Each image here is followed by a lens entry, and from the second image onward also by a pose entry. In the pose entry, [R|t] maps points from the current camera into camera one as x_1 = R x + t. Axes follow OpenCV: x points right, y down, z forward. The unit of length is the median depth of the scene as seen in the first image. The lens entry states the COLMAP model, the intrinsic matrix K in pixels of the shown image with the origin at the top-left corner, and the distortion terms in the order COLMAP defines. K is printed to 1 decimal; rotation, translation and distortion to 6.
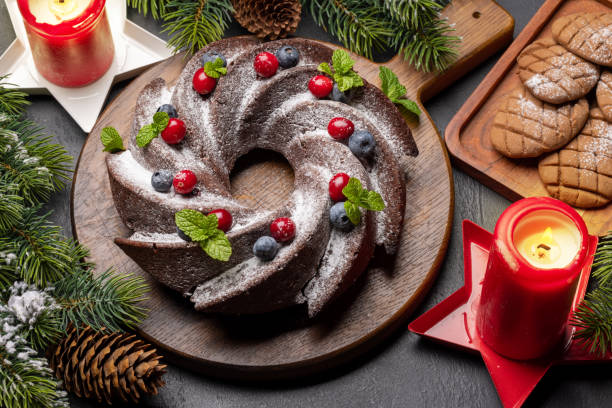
lens RADIAL K [[1938.2, 0, 307.6], [0, 1938.2, 200.8], [0, 0, 1]] dist [-0.023238, 0.000000]
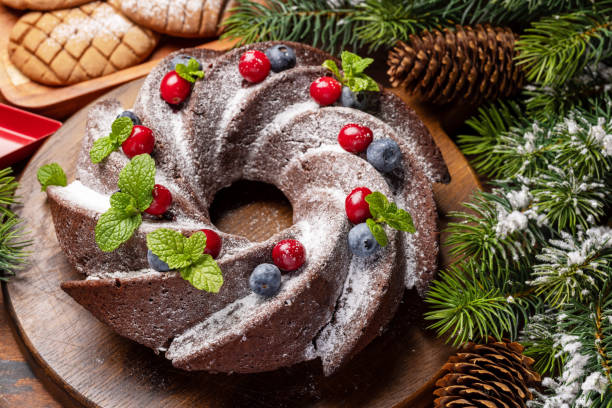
lens RADIAL K [[1938.2, 0, 309.9], [0, 1938.2, 205.7], [0, 0, 1]] dist [-0.023238, 0.000000]
pose [[0.997510, -0.013686, 0.069178, -0.054339], [0.025957, 0.983371, -0.179744, 0.126651], [-0.065567, 0.181092, 0.981278, 0.246012]]
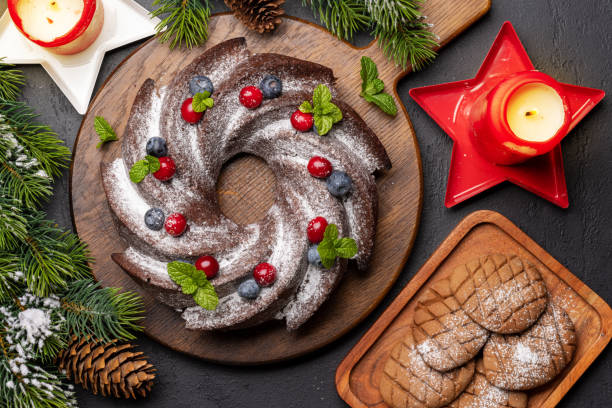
lens RADIAL K [[1938.2, 0, 304.5], [0, 1938.2, 203.9], [0, 0, 1]] dist [-0.023238, 0.000000]
pose [[0.999735, 0.017027, 0.015516, -0.007620], [-0.022279, 0.885887, 0.463366, -0.513651], [-0.005856, -0.463589, 0.886031, 0.037445]]
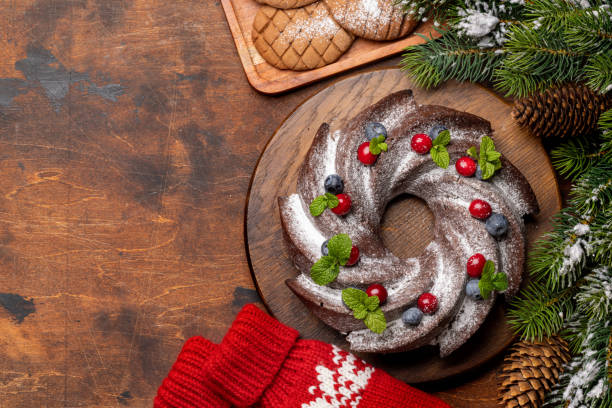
lens RADIAL K [[1938.2, 0, 307.2], [0, 1938.2, 207.8], [0, 0, 1]] dist [-0.023238, 0.000000]
pose [[0.997232, 0.060305, 0.043498, -0.140421], [-0.073282, 0.896174, 0.437610, -0.549608], [-0.012592, -0.439586, 0.898112, -0.071891]]
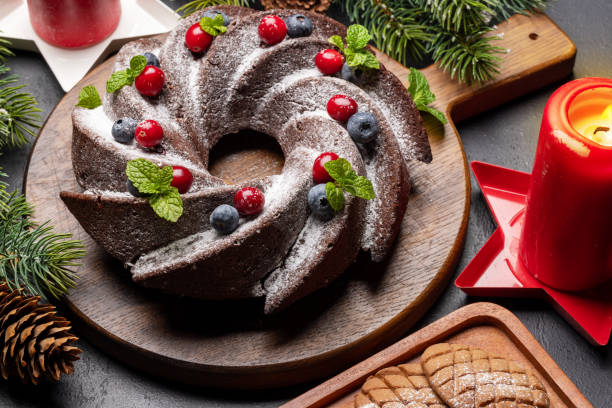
lens RADIAL K [[1938.2, 0, 303.7], [0, 1938.2, 203.1], [0, 0, 1]] dist [-0.023238, 0.000000]
pose [[0.982618, 0.154473, -0.102959, 0.094151], [-0.168215, 0.975492, -0.141843, 0.126482], [0.078525, 0.156696, 0.984520, 0.163712]]
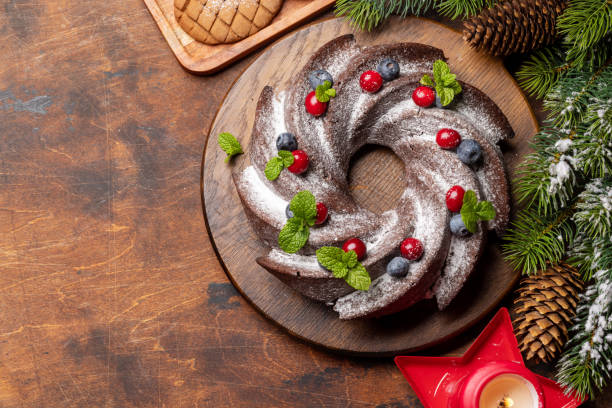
lens RADIAL K [[1938.2, 0, 305.1], [0, 1938.2, 201.2], [0, 0, 1]] dist [-0.023238, 0.000000]
pose [[0.991228, -0.130254, 0.022380, -0.091558], [0.114644, 0.931669, 0.344747, -0.388833], [-0.065755, -0.339157, 0.938429, -0.035719]]
